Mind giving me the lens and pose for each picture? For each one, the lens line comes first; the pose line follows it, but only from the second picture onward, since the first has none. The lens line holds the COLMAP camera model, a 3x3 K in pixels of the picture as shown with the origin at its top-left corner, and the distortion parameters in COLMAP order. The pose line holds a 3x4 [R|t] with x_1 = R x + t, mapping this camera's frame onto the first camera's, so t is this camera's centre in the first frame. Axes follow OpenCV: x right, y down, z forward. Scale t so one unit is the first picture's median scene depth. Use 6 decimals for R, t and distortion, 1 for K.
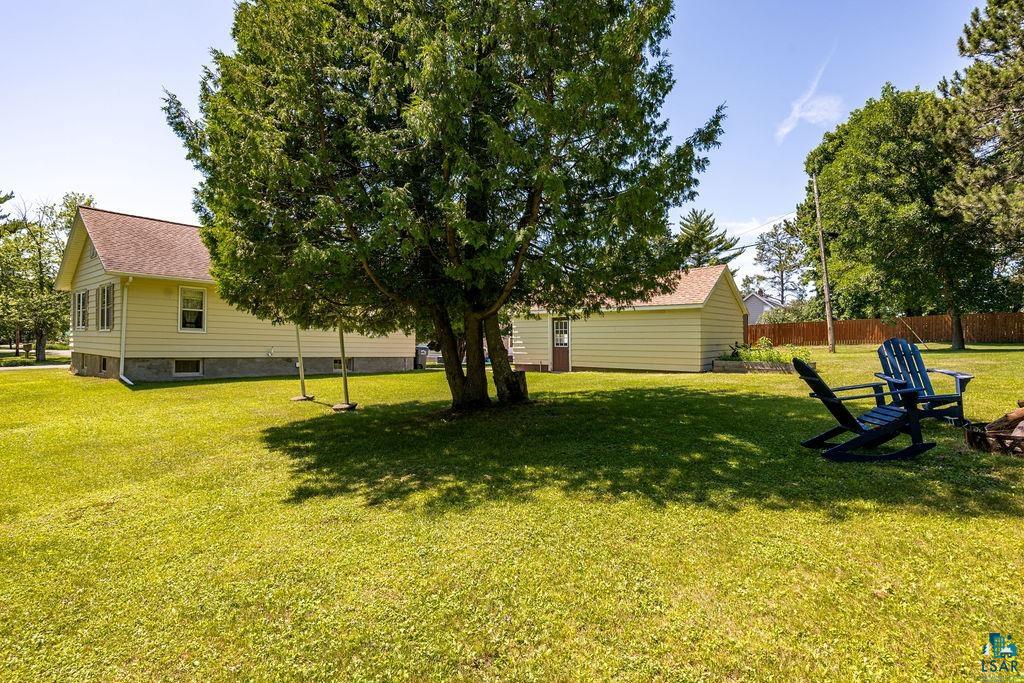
lens RADIAL K [[509.2, 0, 512.0], [0, 509.2, 341.5], [0, 0, 1]] dist [0.003870, 0.000276]
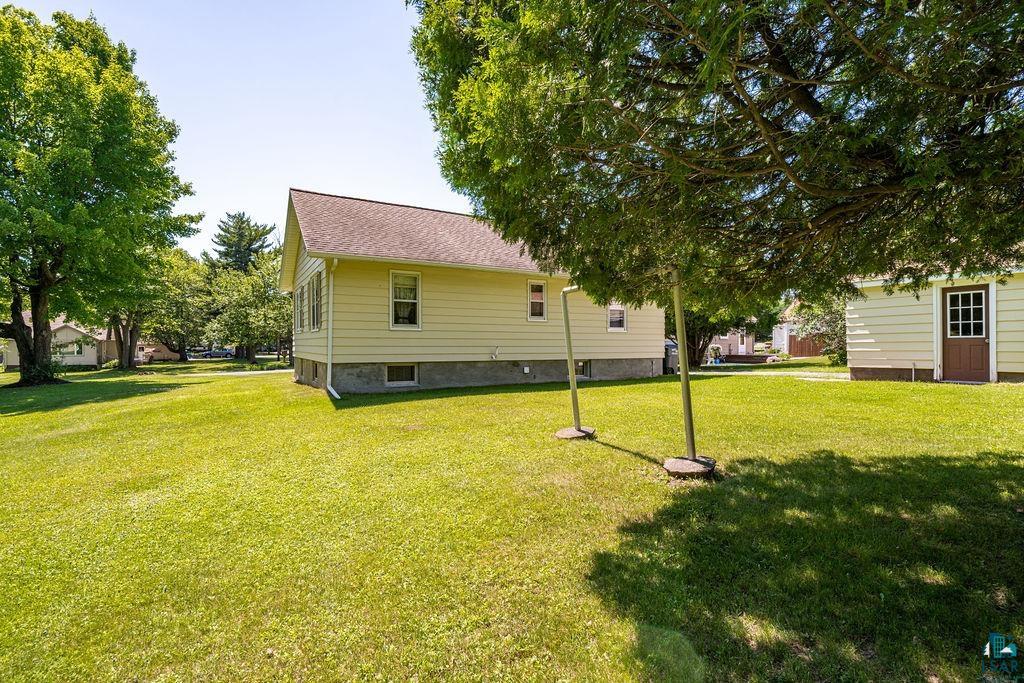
lens RADIAL K [[509.2, 0, 512.0], [0, 509.2, 341.5], [0, 0, 1]] dist [0.003870, 0.000276]
pose [[0.937060, -0.022453, -0.348446, -0.146001], [0.021882, 0.999745, -0.005575, 0.005668], [0.348483, -0.002401, 0.937312, 0.234355]]
